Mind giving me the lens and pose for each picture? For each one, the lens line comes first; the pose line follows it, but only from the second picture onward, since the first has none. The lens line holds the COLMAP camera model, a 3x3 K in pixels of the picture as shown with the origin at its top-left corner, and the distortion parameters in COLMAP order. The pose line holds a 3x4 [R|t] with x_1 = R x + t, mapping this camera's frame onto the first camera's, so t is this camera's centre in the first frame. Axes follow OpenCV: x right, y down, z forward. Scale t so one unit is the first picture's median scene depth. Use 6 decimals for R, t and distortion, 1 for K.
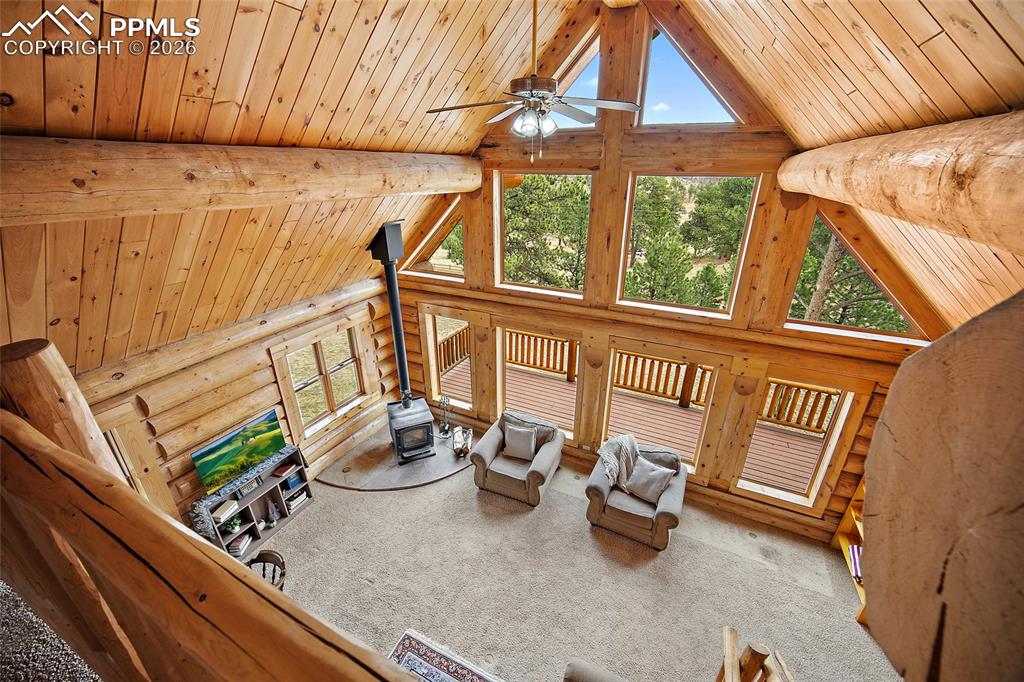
lens RADIAL K [[402.6, 0, 513.2], [0, 402.6, 339.4], [0, 0, 1]] dist [-0.002370, -0.000055]
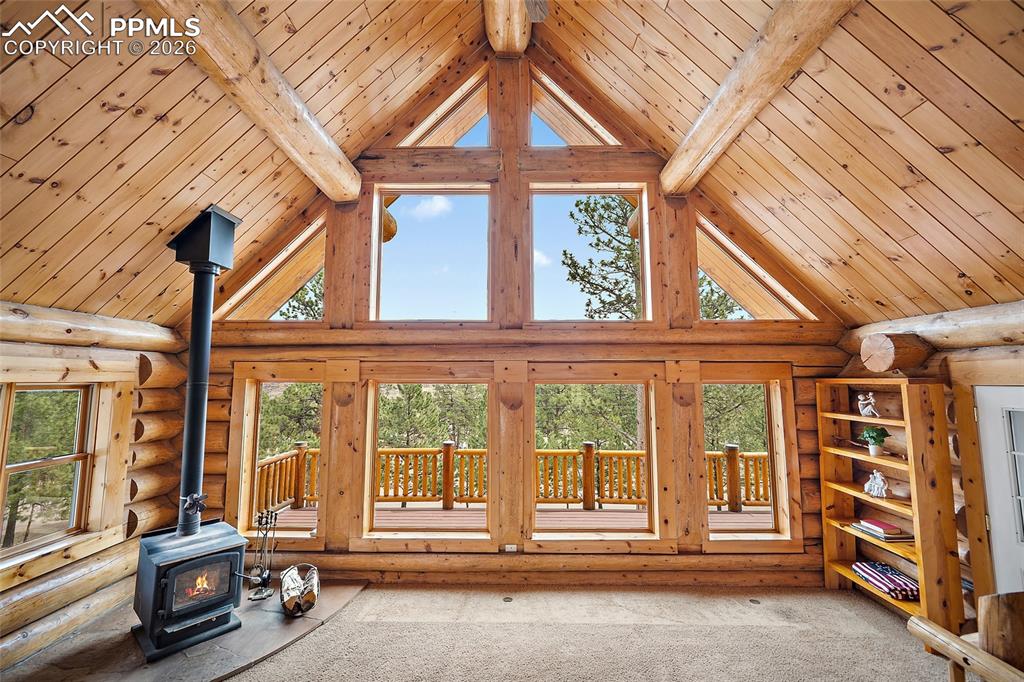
lens RADIAL K [[410.4, 0, 514.2], [0, 410.4, 338.6], [0, 0, 1]] dist [-0.000999, 0.000023]
pose [[0.904591, 0.037286, 0.424648, -0.143399], [0.171581, 0.880062, -0.442777, 0.322852], [-0.390226, 0.473393, 0.789698, 0.351791]]
